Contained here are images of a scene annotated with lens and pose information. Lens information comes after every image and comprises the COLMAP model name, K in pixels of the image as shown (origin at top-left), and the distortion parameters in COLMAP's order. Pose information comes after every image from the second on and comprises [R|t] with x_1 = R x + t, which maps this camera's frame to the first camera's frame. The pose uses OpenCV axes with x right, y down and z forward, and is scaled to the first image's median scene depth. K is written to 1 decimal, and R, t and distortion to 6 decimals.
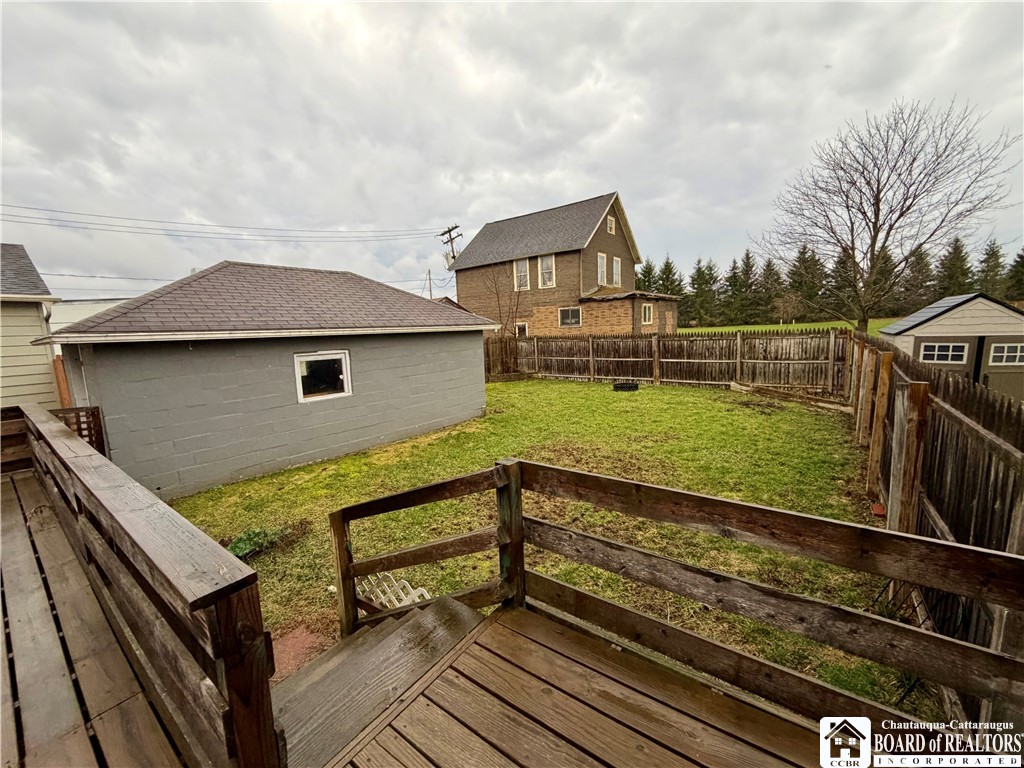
lens RADIAL K [[408.4, 0, 508.5], [0, 408.4, 383.9], [0, 0, 1]] dist [0.000031, 0.000958]
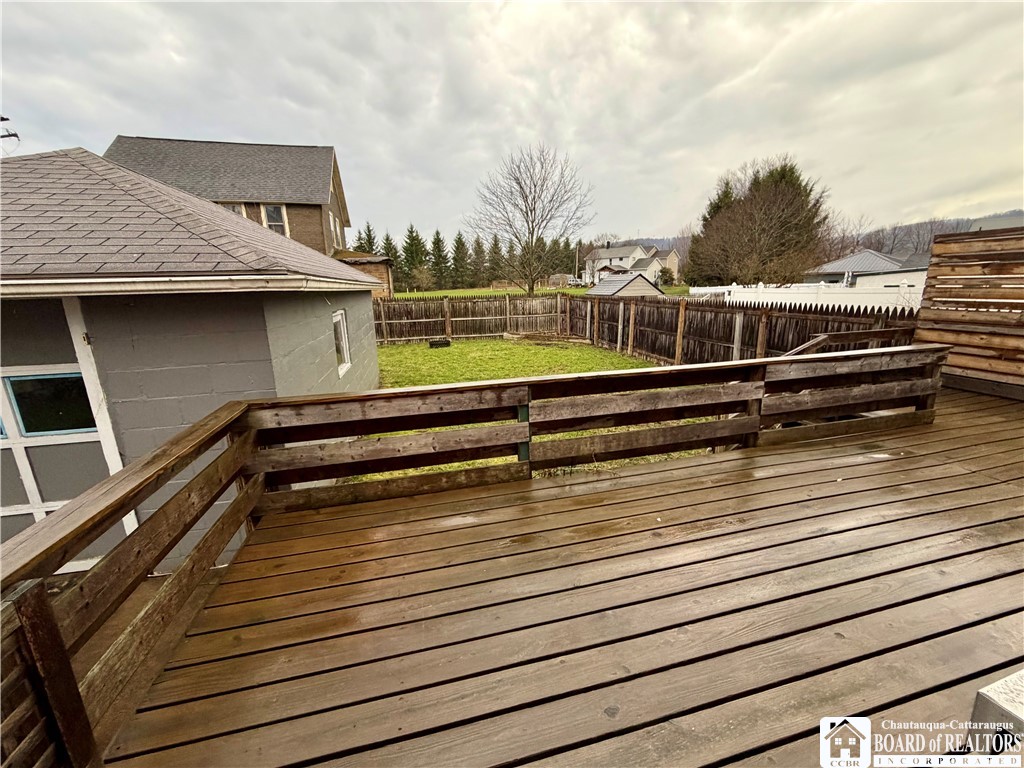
lens RADIAL K [[408.4, 0, 511.1], [0, 408.4, 383.6], [0, 0, 1]] dist [0.000031, 0.000958]
pose [[0.623730, -0.160624, 0.764958, -0.446831], [0.103533, 0.987012, 0.122832, -0.002412], [-0.774752, 0.002584, 0.632259, 0.126273]]
